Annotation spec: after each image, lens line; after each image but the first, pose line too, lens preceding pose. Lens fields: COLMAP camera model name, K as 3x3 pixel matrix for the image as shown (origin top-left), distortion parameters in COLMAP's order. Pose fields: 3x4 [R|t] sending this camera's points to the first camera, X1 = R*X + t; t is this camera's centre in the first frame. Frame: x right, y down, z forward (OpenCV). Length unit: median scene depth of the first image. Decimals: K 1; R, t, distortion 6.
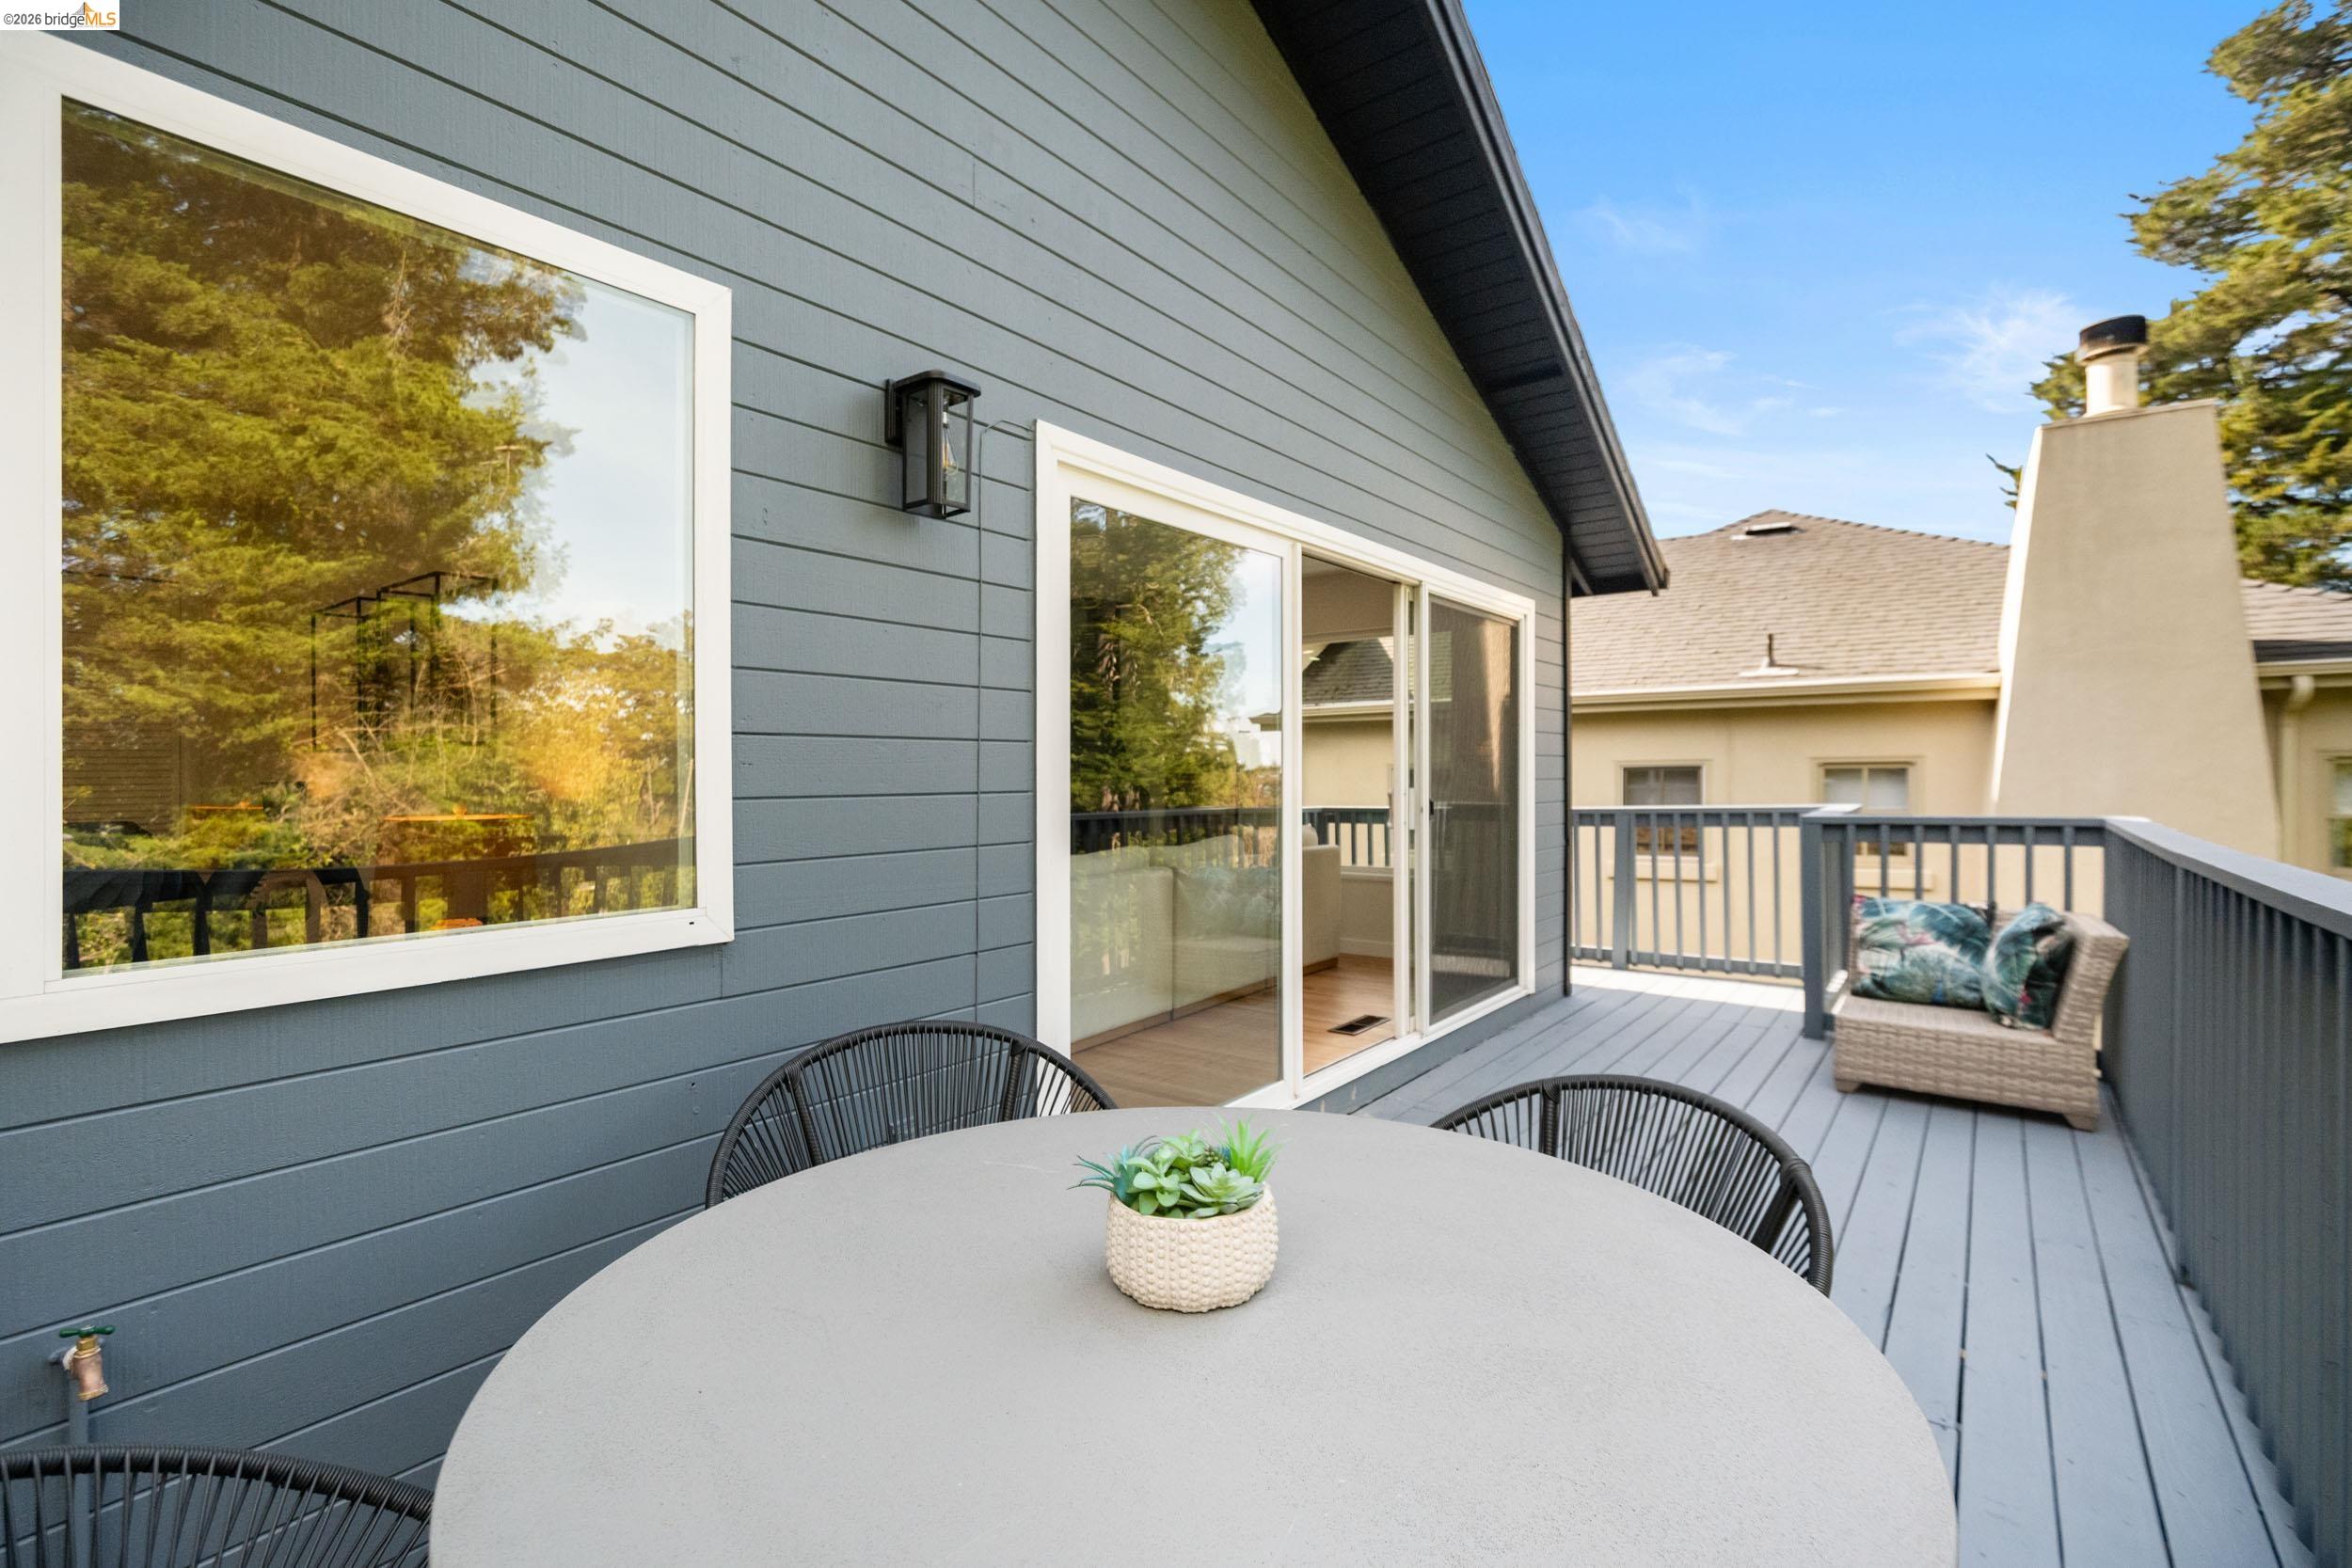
lens RADIAL K [[1074.6, 0, 1176.0], [0, 1074.6, 784.0], [0, 0, 1]] dist [0.000927, 0.000278]
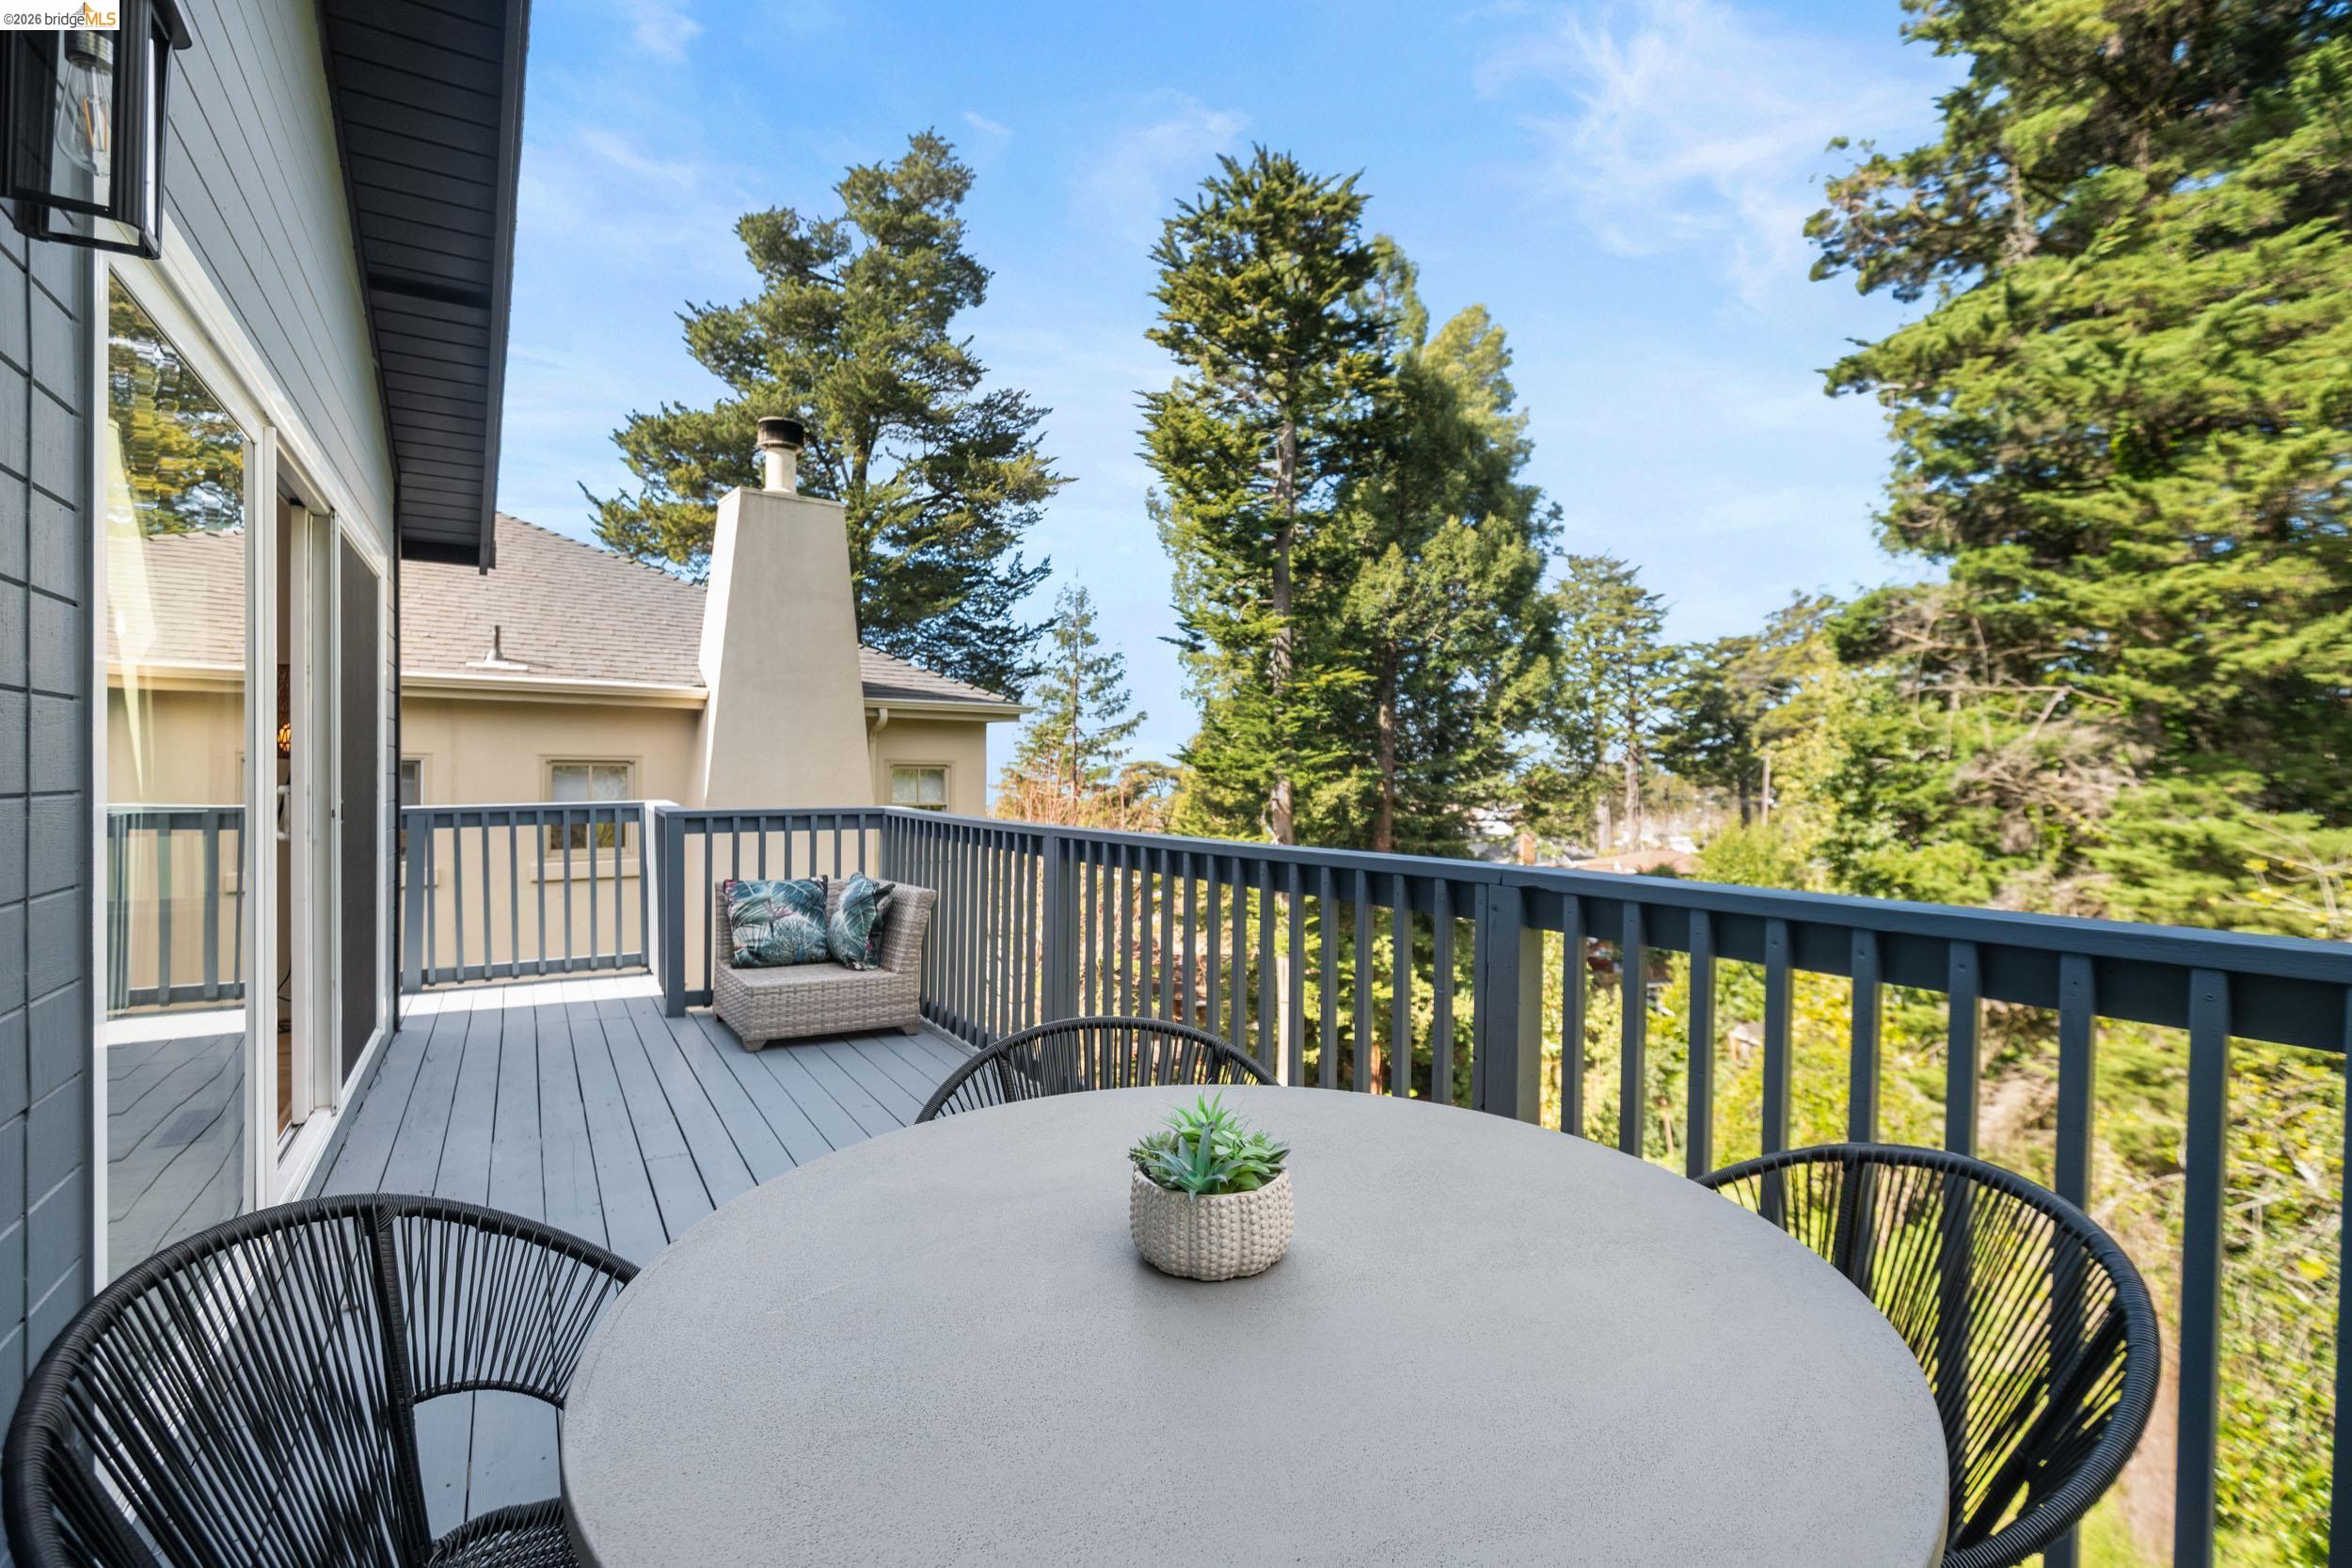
lens RADIAL K [[1064.9, 0, 1194.0], [0, 1064.9, 784.7], [0, 0, 1]] dist [-0.001526, 0.000121]
pose [[0.358177, 0.002546, 0.933650, -0.188971], [-0.005193, 0.999986, -0.000734, 0.001444], [-0.933639, -0.004585, 0.358185, 0.115307]]
